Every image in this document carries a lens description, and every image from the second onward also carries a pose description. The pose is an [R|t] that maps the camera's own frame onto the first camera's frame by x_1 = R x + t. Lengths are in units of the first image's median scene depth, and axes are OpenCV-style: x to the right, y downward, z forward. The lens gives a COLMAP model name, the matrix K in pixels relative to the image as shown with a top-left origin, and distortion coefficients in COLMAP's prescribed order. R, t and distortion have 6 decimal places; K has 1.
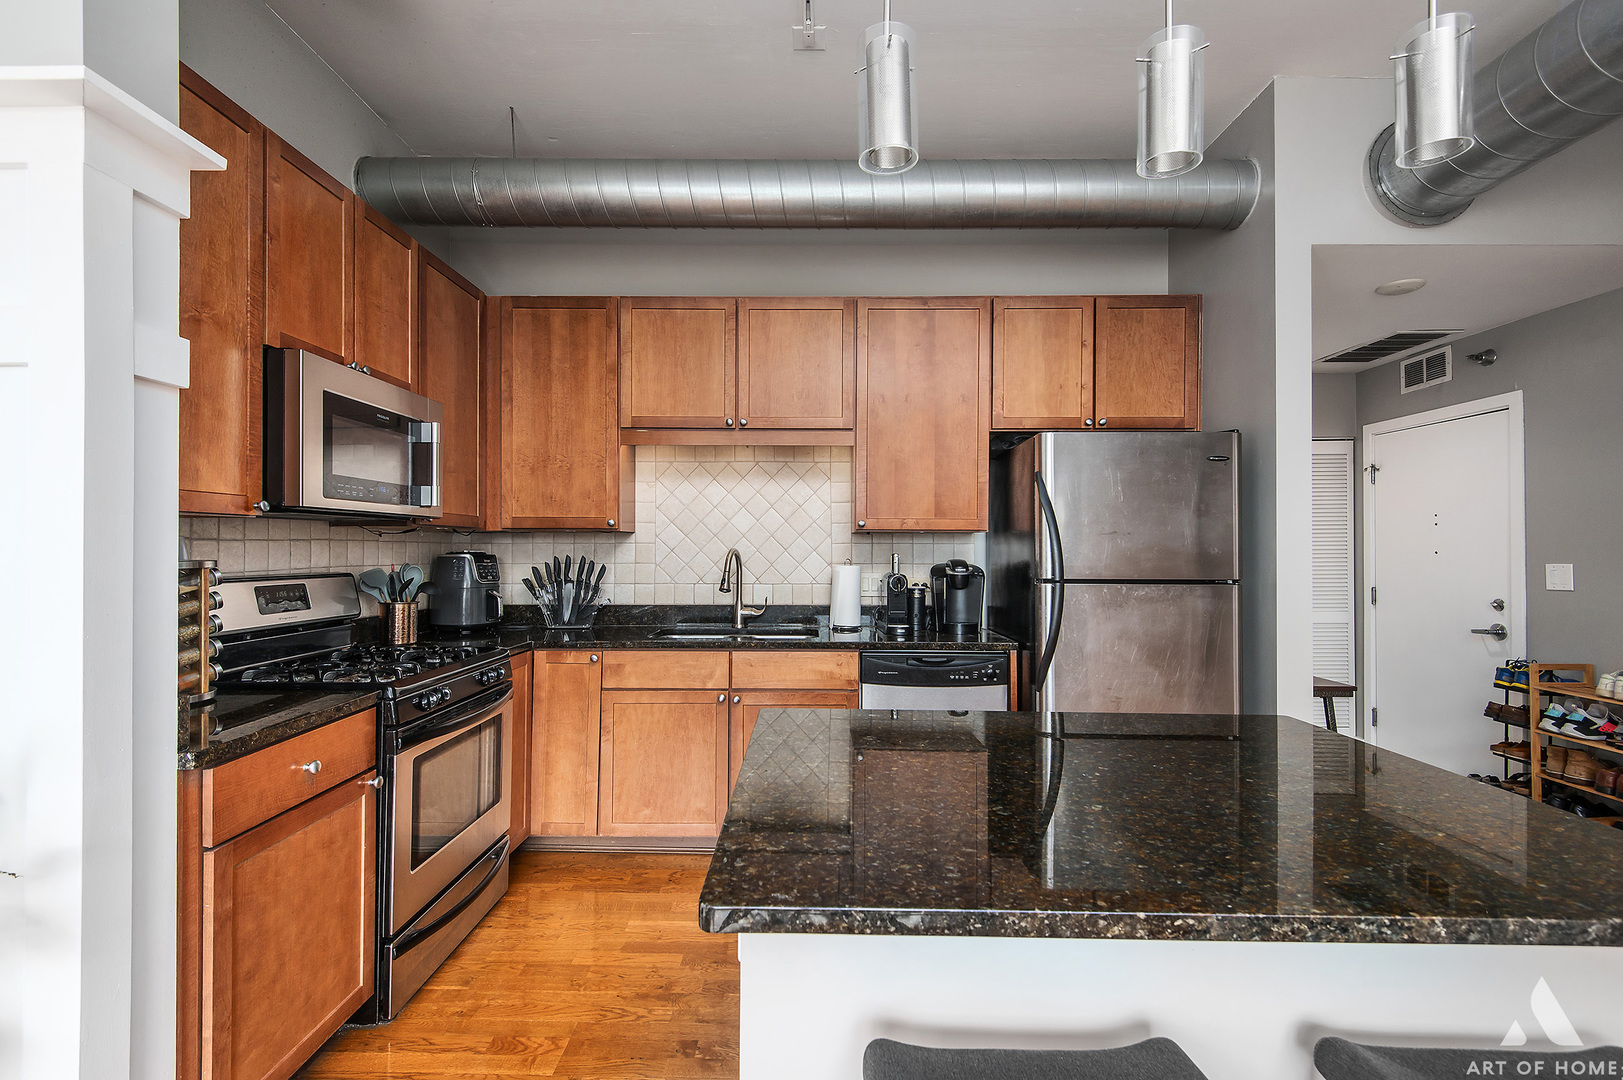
lens RADIAL K [[734.0, 0, 807.8], [0, 734.0, 533.3], [0, 0, 1]] dist [0.016416, -0.007719]
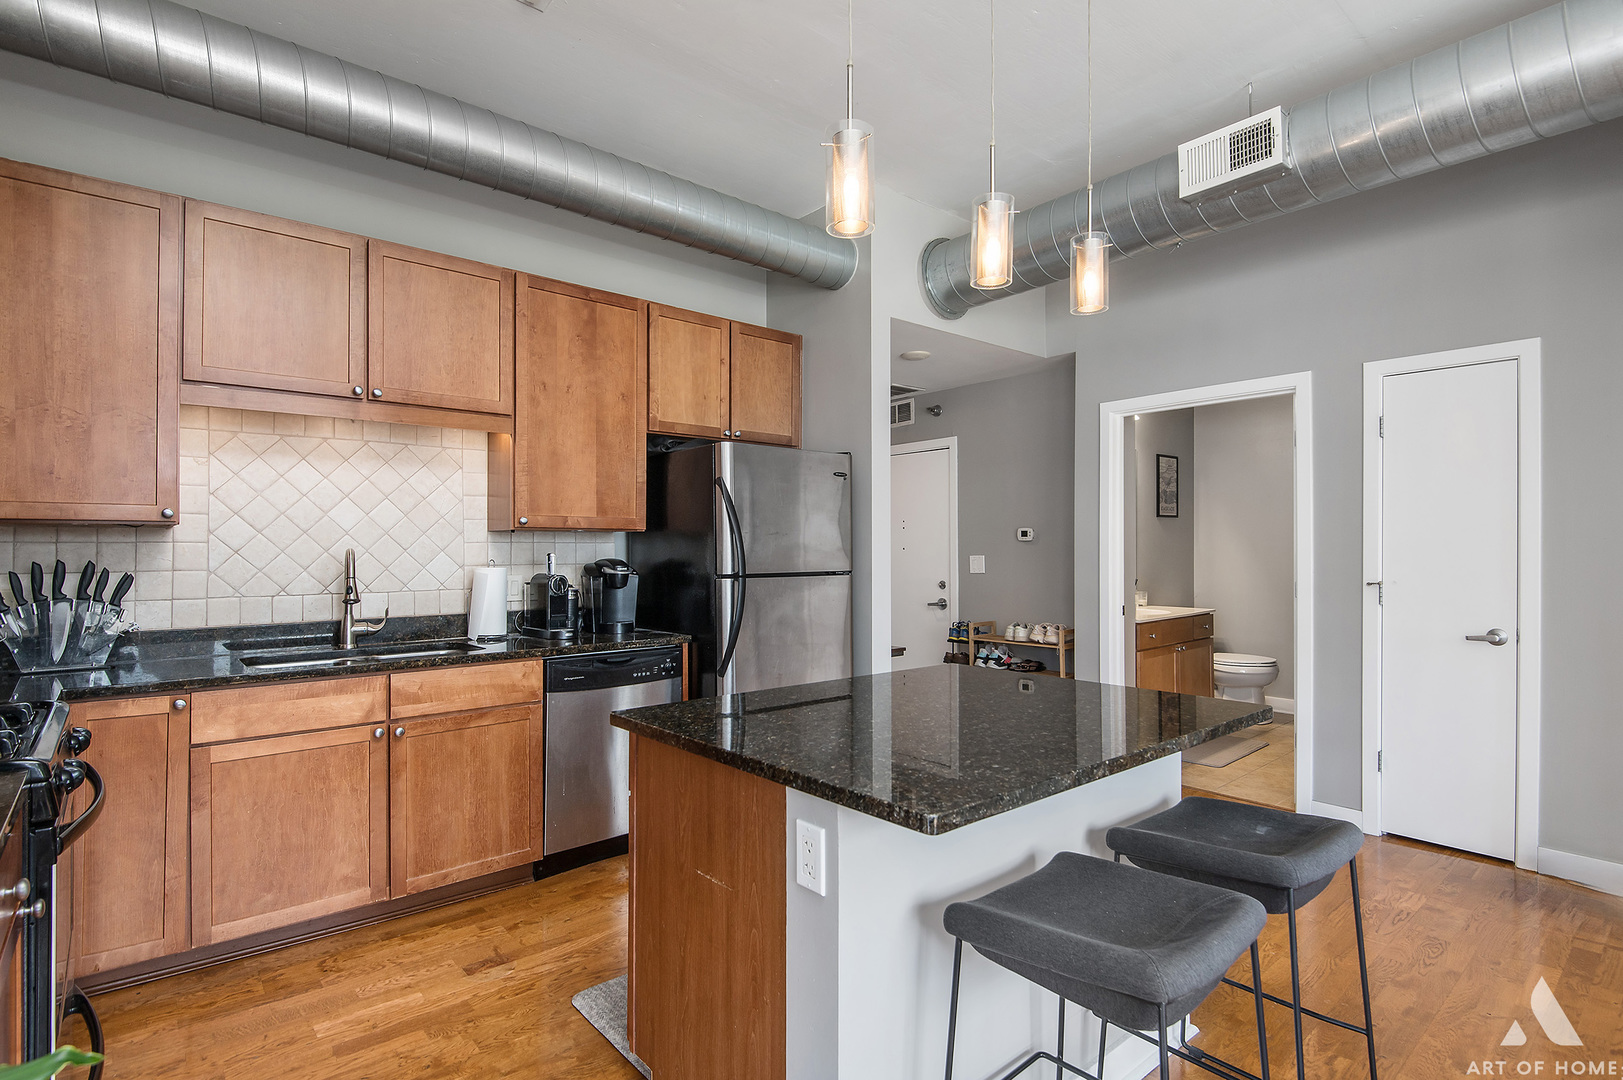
lens RADIAL K [[793.9, 0, 812.5], [0, 793.9, 538.3], [0, 0, 1]] dist [0.006937, -0.005971]
pose [[0.749567, 0.002756, 0.661923, -0.307427], [-0.008984, 0.999942, 0.006010, -0.000536], [-0.661868, -0.010451, 0.749548, 0.020273]]
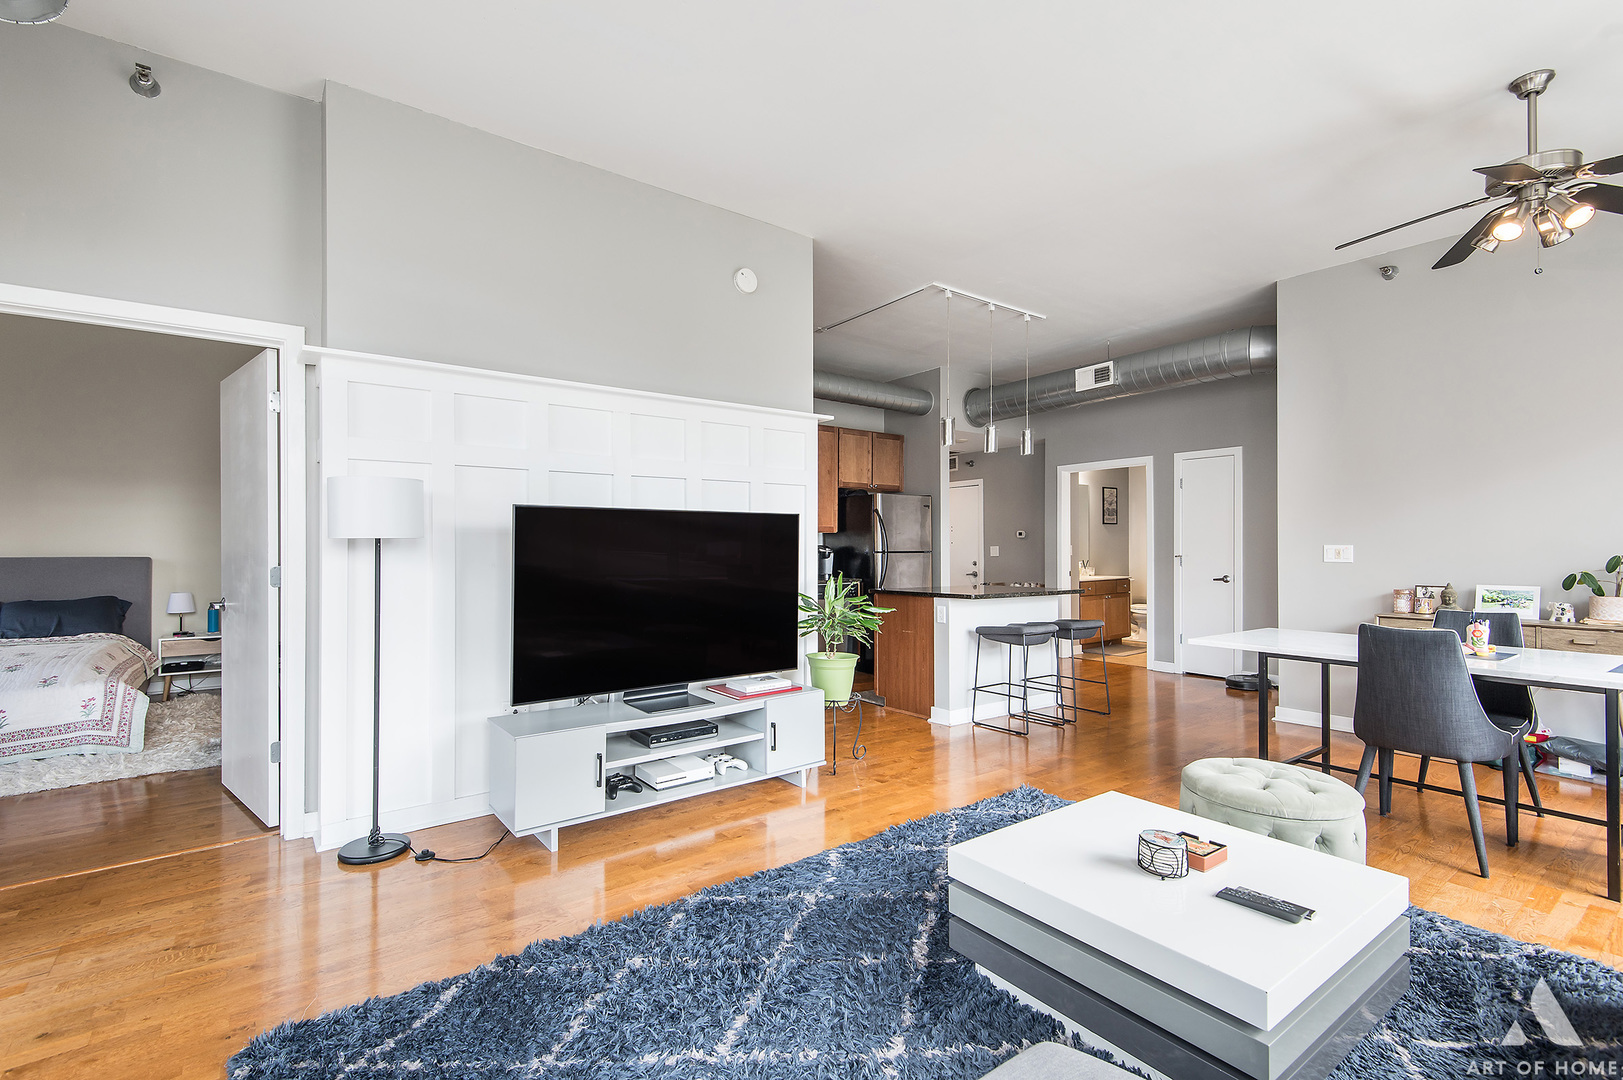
lens RADIAL K [[734.0, 0, 806.4], [0, 734.0, 540.0], [0, 0, 1]] dist [0.016416, -0.007719]
pose [[0.789263, 0.002547, 0.614050, -1.191734], [-0.007162, 0.999962, 0.005057, 0.010180], [-0.614014, -0.008389, 0.789251, -0.700226]]
